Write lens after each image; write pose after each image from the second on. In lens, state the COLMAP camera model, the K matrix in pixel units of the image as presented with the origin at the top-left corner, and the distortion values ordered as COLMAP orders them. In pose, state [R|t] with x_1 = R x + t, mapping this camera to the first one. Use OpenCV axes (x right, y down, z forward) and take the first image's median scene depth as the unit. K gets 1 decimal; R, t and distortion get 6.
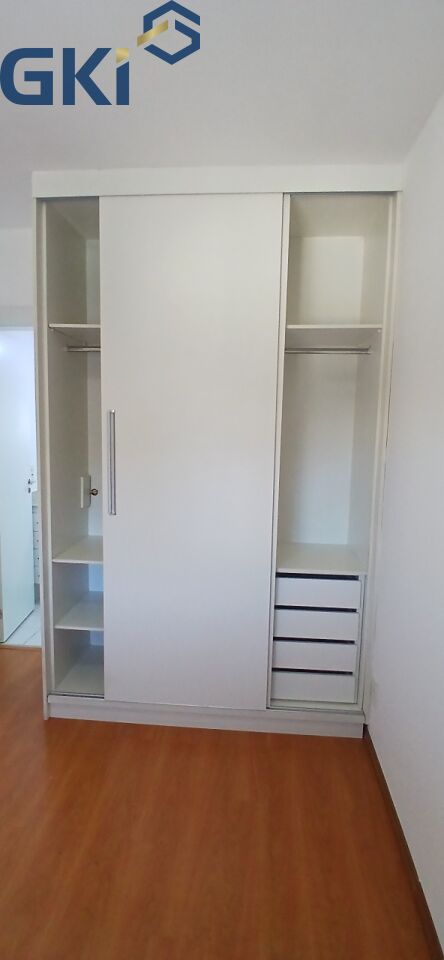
lens RADIAL K [[442.5, 0, 222.0], [0, 442.5, 480.0], [0, 0, 1]] dist [-0.026062, -0.000267]
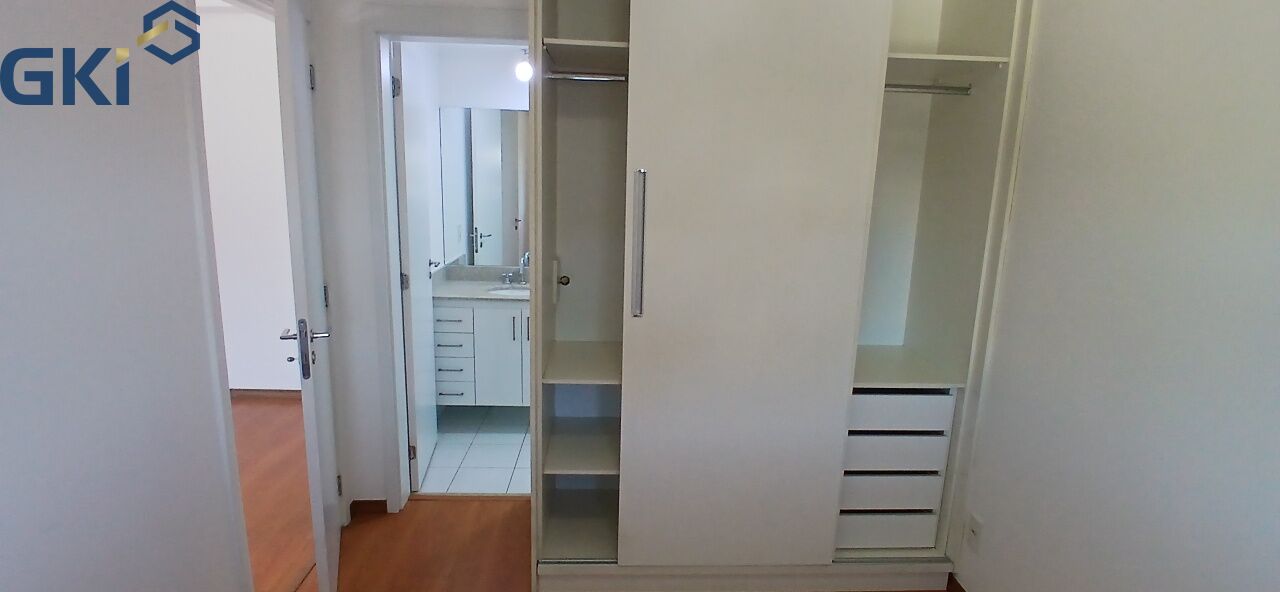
lens RADIAL K [[590.0, 0, 640.0], [0, 590.0, 296.0], [0, 0, 1]] dist [-0.026062, -0.000267]
pose [[0.993666, -0.012208, 0.111705, -0.337835], [0.003707, 0.997101, 0.075994, -0.024580], [-0.112309, -0.075098, 0.990831, 0.054509]]
